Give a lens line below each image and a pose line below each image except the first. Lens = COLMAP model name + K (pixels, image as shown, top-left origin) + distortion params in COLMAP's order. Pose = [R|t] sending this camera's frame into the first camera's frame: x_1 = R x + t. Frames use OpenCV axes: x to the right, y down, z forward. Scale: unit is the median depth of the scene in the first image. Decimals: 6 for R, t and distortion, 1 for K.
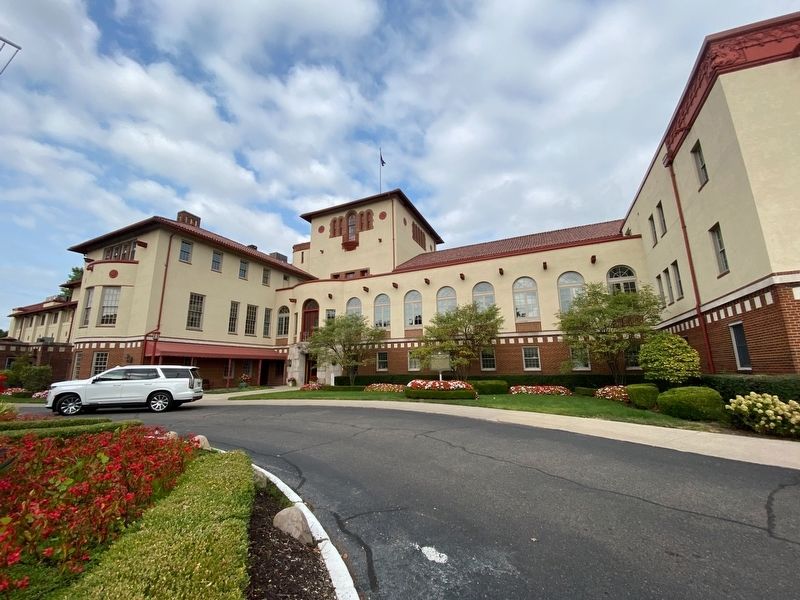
lens RADIAL K [[314.1, 0, 400.0], [0, 314.1, 300.0], [0, 0, 1]] dist [0.001019, -0.014845]
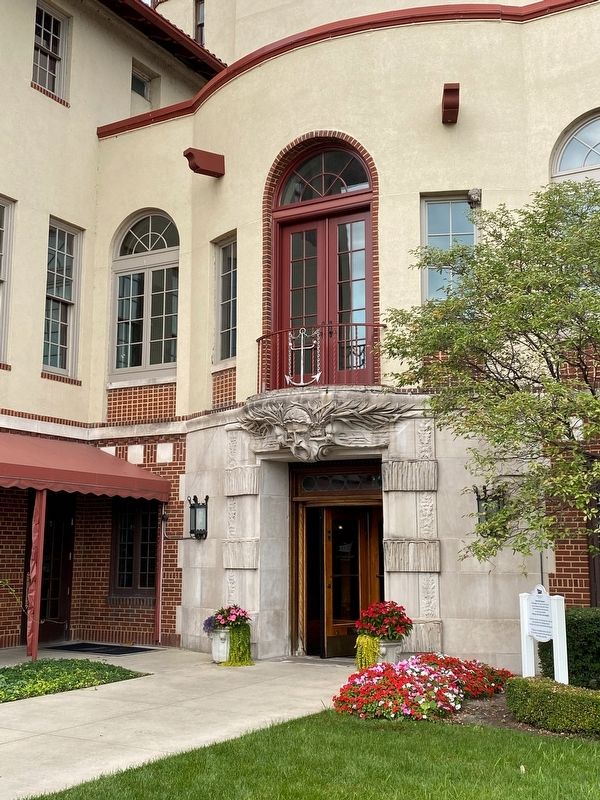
lens RADIAL K [[960.3, 0, 300.0], [0, 960.3, 400.0], [0, 0, 1]] dist [0.024178, 0.013057]
pose [[0.994029, 0.002255, -0.109093, -0.230346], [0.003374, 0.998673, 0.051393, 0.105171], [0.109064, -0.051454, 0.992702, 0.471540]]
